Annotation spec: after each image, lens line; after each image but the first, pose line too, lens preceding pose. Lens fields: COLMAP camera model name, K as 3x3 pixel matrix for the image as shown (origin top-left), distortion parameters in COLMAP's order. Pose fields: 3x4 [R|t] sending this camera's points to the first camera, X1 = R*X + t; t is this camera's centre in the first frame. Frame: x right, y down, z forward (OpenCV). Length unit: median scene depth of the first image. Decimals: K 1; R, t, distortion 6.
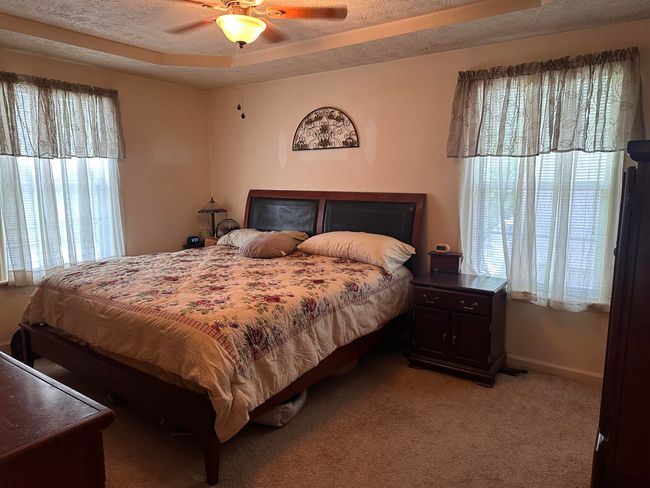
lens RADIAL K [[453.4, 0, 325.0], [0, 453.4, 244.0], [0, 0, 1]] dist [-0.049211, -0.001541]
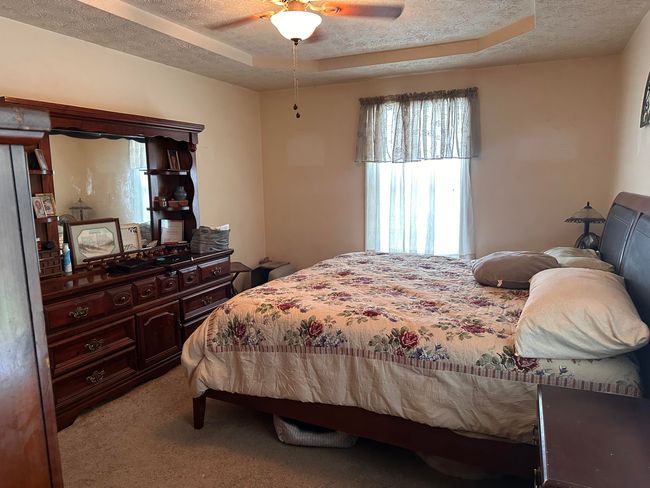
lens RADIAL K [[443.6, 0, 325.0], [0, 443.6, 244.0], [0, 0, 1]] dist [-0.003288, -0.001274]
pose [[0.156661, 0.130248, -0.979026, 0.685118], [-0.126078, 0.985794, 0.110974, -0.104642], [0.979572, 0.106049, 0.170857, 0.785073]]
